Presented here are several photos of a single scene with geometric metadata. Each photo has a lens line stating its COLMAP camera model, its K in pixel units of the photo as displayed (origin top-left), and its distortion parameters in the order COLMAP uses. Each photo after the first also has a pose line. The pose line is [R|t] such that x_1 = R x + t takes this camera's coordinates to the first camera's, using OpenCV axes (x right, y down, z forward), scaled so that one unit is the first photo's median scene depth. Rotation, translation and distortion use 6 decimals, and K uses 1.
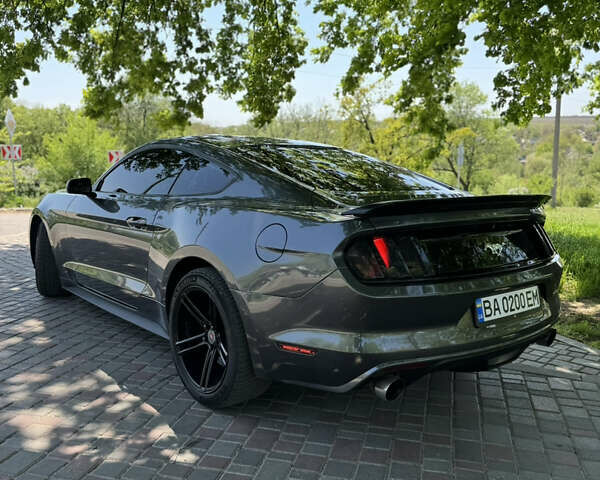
lens RADIAL K [[576.5, 0, 309.7], [0, 576.5, 238.5], [0, 0, 1]] dist [0.209130, -0.431890]
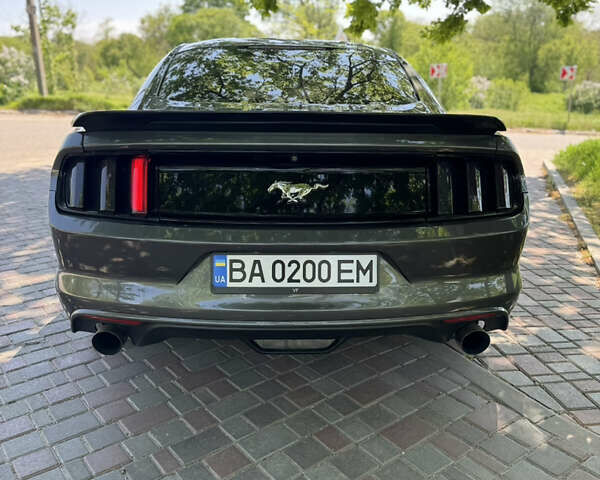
lens RADIAL K [[576.5, 0, 309.7], [0, 576.5, 238.5], [0, 0, 1]] dist [0.209130, -0.431890]
pose [[0.786945, 0.157776, -0.596510, 0.713115], [-0.075134, 0.984064, 0.161163, -0.036981], [0.612431, -0.082008, 0.786259, 0.448743]]
